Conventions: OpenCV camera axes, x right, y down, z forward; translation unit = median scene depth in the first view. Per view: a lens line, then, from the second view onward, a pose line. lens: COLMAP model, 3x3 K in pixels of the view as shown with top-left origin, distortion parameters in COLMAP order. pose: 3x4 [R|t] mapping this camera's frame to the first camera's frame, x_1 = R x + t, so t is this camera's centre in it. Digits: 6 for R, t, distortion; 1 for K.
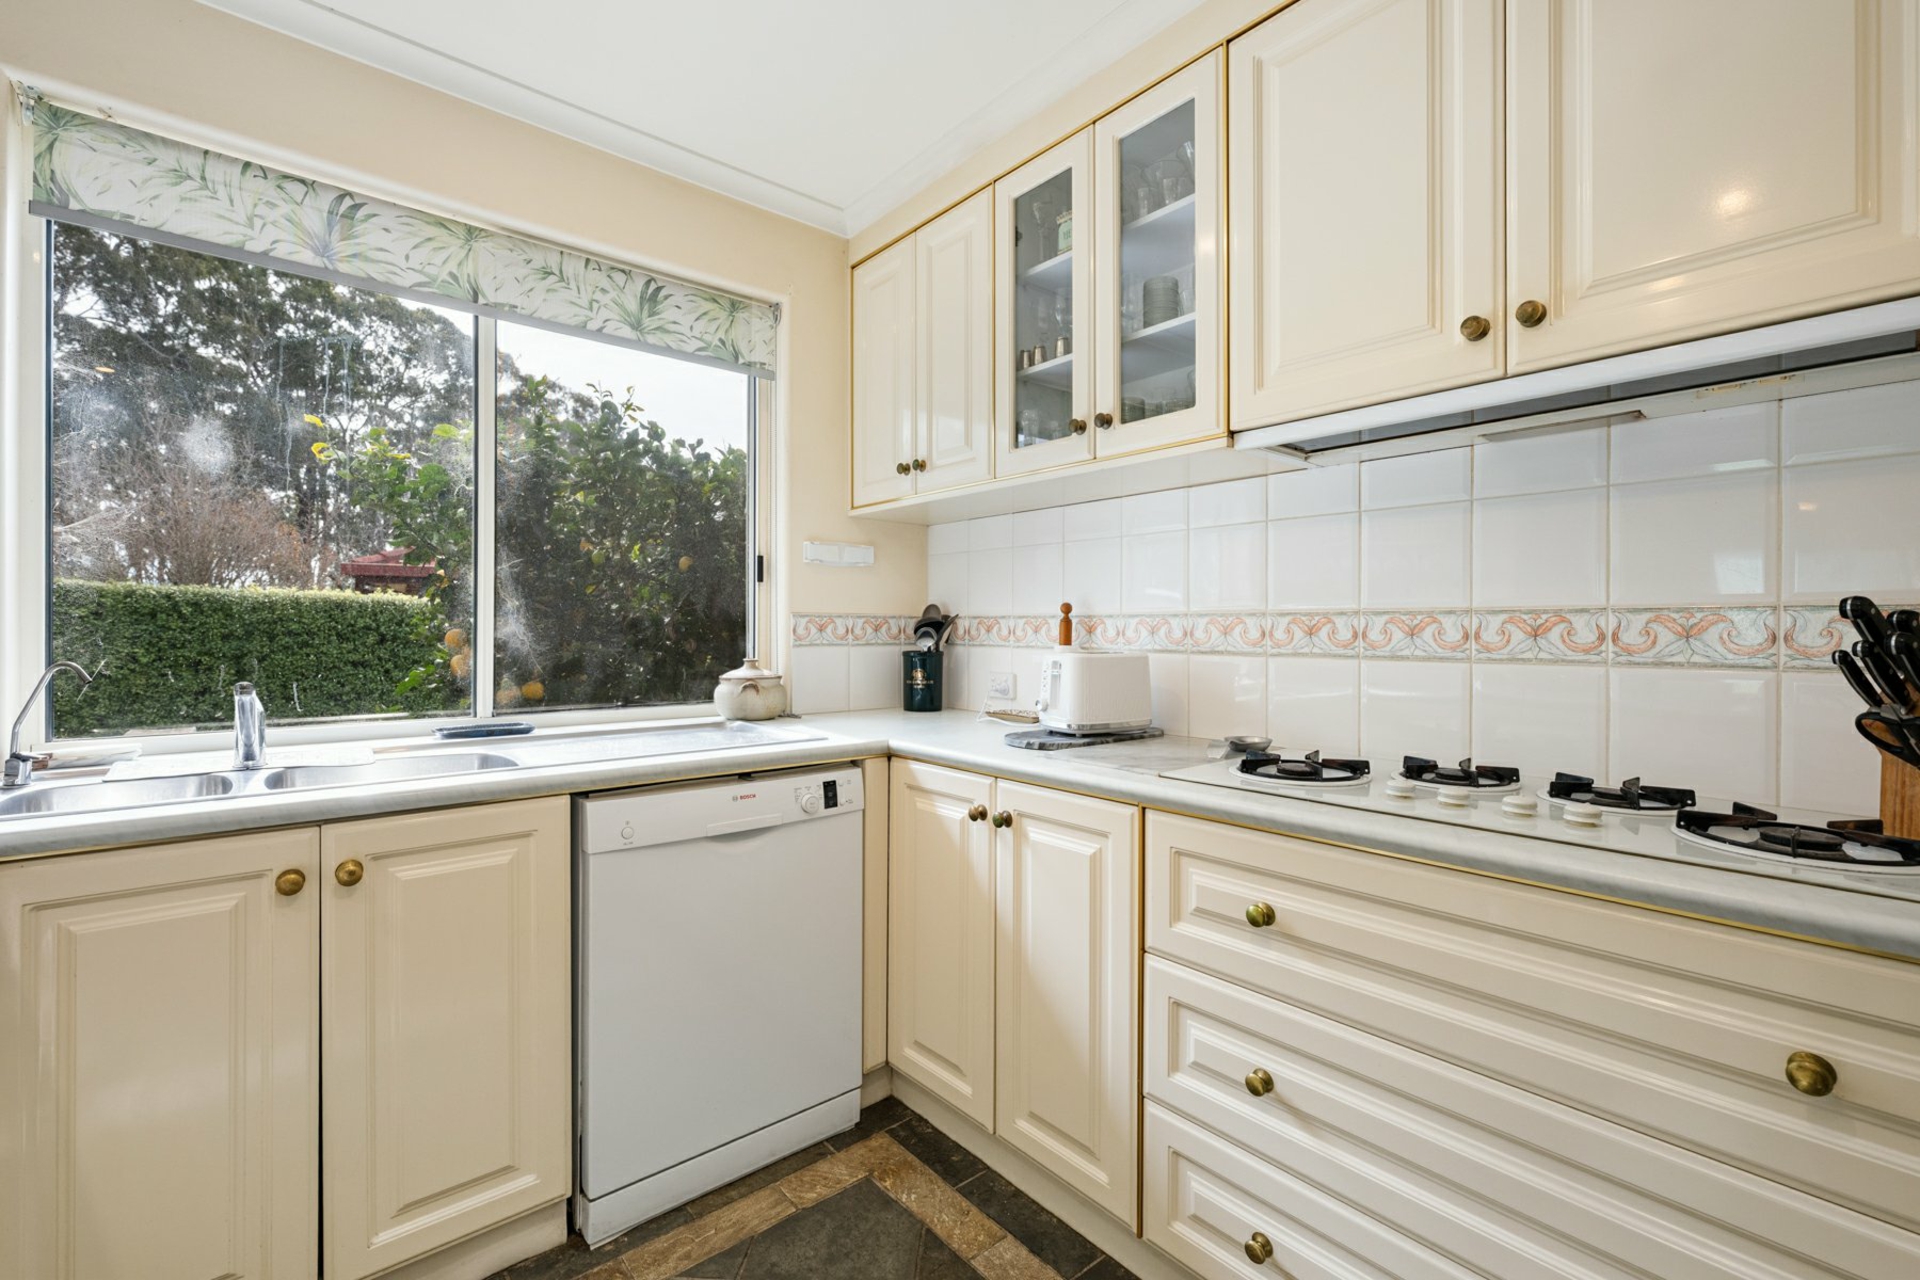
lens RADIAL K [[818.1, 0, 953.0], [0, 818.1, 636.2], [0, 0, 1]] dist [-0.003419, -0.000742]
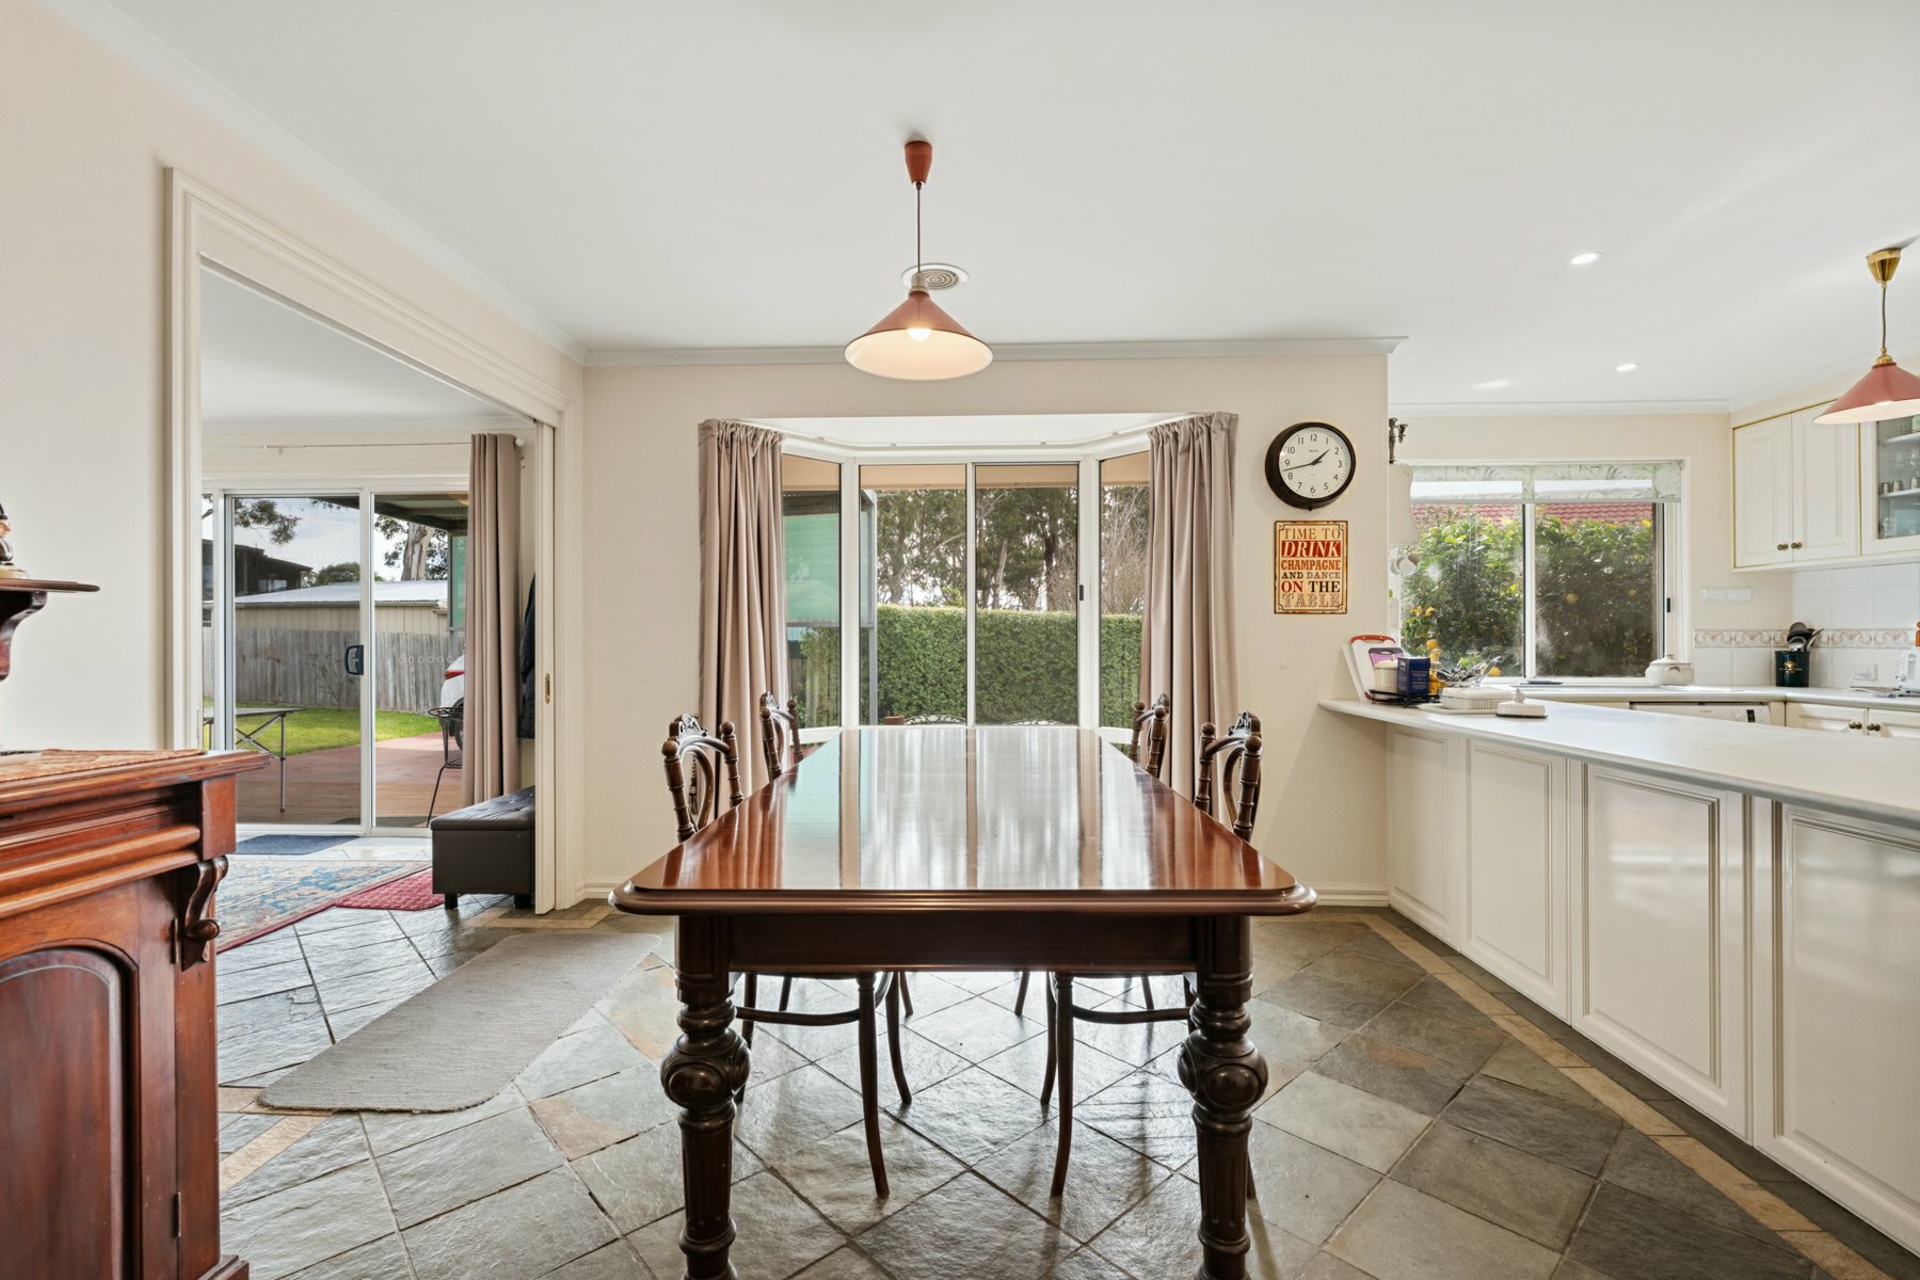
lens RADIAL K [[818.1, 0, 962.2], [0, 818.1, 641.3], [0, 0, 1]] dist [-0.003419, -0.000742]
pose [[0.734539, -0.003926, -0.678555, -0.187457], [-0.001489, 0.999972, -0.007398, 0.016659], [0.678565, 0.006445, 0.734512, -1.662419]]
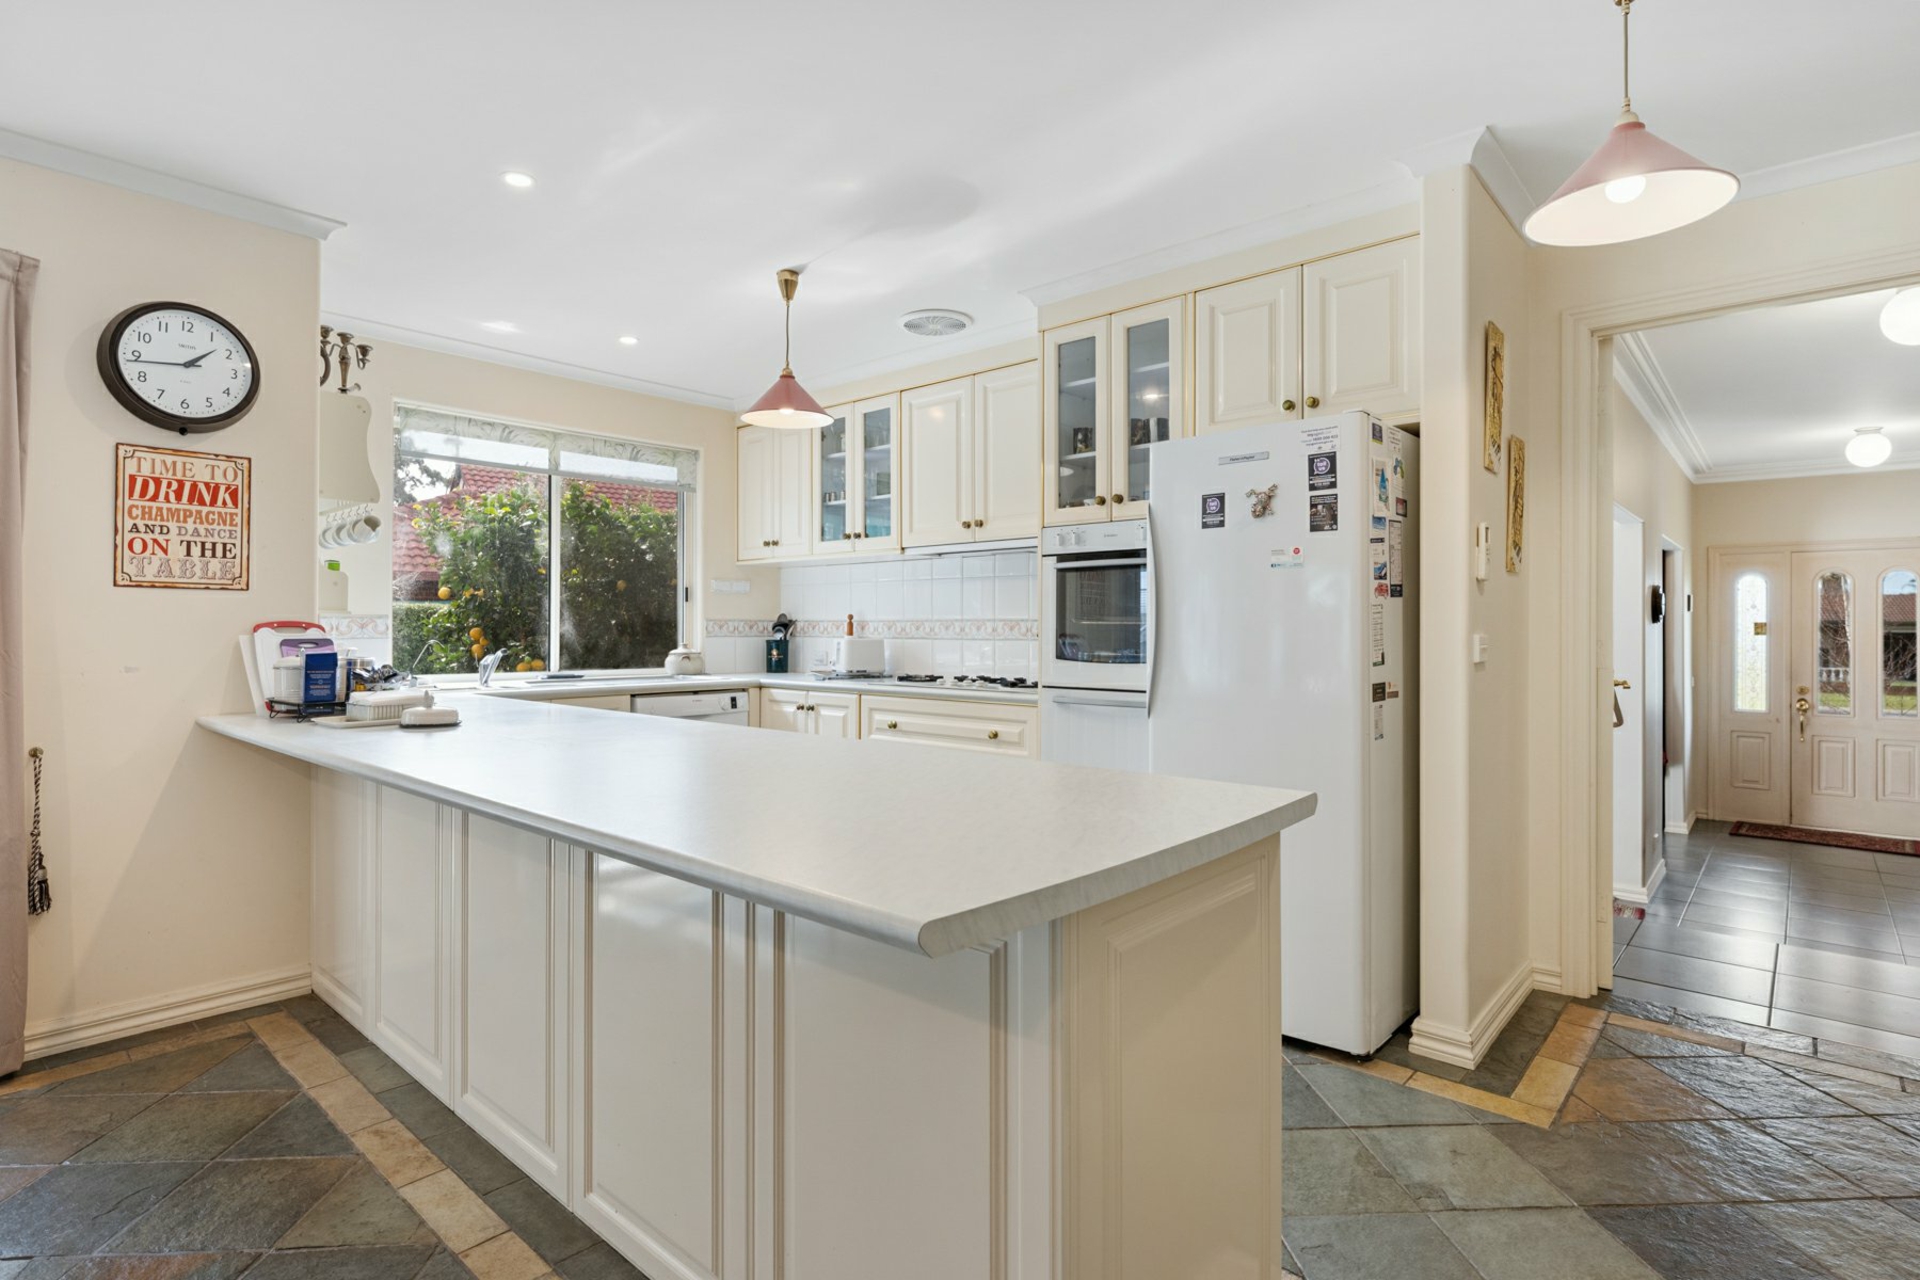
lens RADIAL K [[942.7, 0, 943.7], [0, 942.7, 628.2], [0, 0, 1]] dist [-0.005867, 0.000156]
pose [[0.991186, -0.000635, 0.132479, 0.063629], [0.001845, 0.999958, -0.009014, 0.014855], [-0.132468, 0.009179, 0.991145, -1.367407]]
